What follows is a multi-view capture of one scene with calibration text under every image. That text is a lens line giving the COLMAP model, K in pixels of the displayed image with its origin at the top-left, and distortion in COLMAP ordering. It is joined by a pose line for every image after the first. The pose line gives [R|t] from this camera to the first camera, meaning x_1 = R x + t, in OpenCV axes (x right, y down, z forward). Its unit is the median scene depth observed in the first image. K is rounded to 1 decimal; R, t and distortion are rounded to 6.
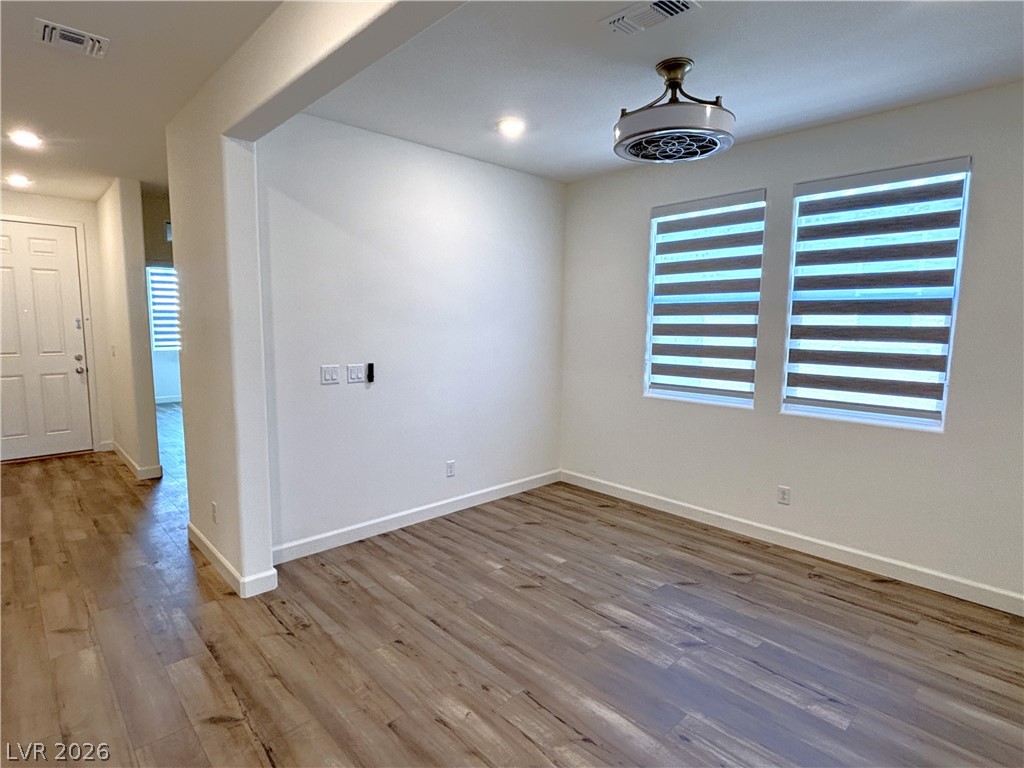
lens RADIAL K [[545.2, 0, 510.9], [0, 545.2, 379.0], [0, 0, 1]] dist [0.002586, -0.002735]
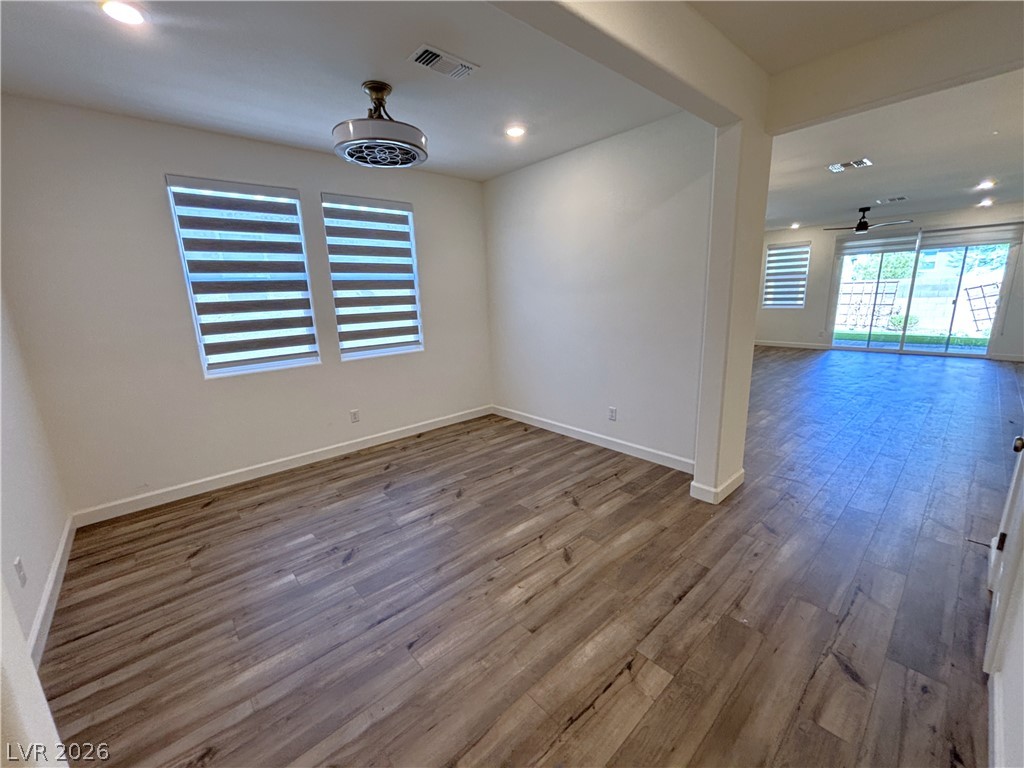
lens RADIAL K [[410.4, 0, 513.7], [0, 410.4, 382.5], [0, 0, 1]] dist [0.001998, -0.000299]
pose [[0.028955, -0.224483, 0.974048, -0.591210], [0.144423, 0.965171, 0.218144, -0.057178], [-0.989092, 0.134359, 0.060367, 0.552148]]
